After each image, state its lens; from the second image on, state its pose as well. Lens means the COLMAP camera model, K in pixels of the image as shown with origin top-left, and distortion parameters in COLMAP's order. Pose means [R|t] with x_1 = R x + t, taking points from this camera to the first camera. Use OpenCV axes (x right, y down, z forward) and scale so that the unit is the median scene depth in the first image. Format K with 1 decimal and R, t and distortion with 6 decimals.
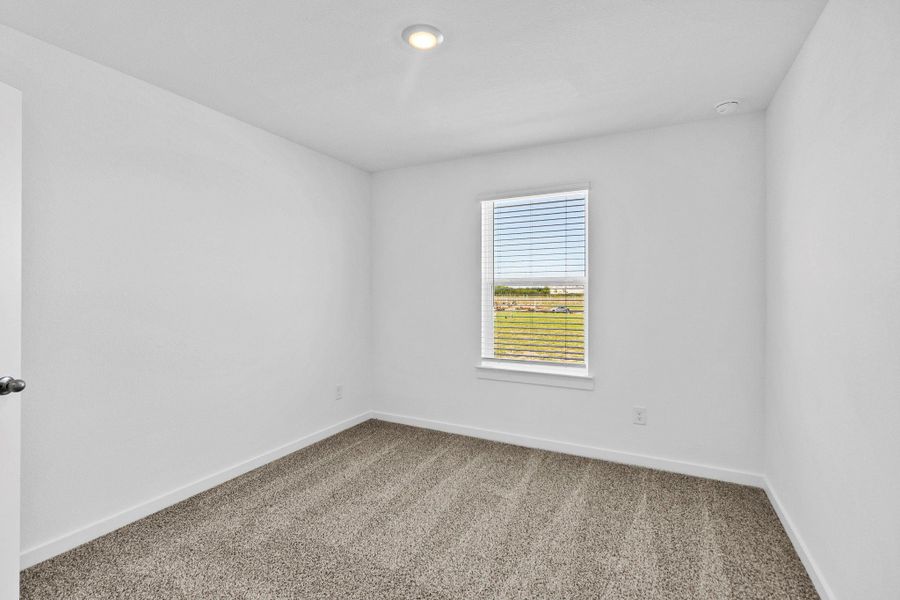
lens RADIAL K [[421.6, 0, 450.8], [0, 421.6, 293.8], [0, 0, 1]] dist [0.001689, -0.000234]
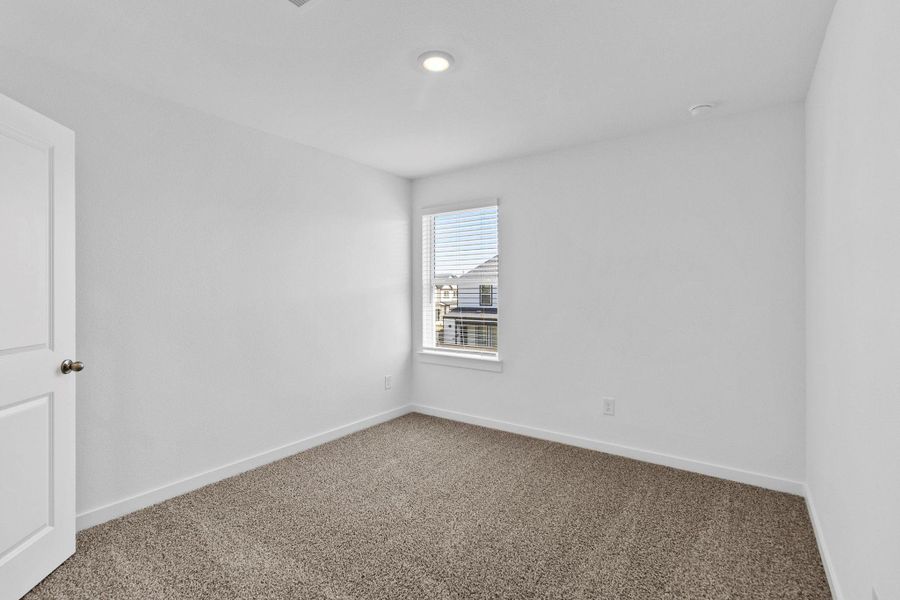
lens RADIAL K [[409.2, 0, 467.4], [0, 409.2, 279.4], [0, 0, 1]] dist [0.018107, 0.000298]
pose [[0.996207, 0.002426, -0.086983, 0.178277], [-0.005353, 0.999426, -0.033443, 0.001872], [0.086852, 0.033782, 0.995648, -0.087525]]
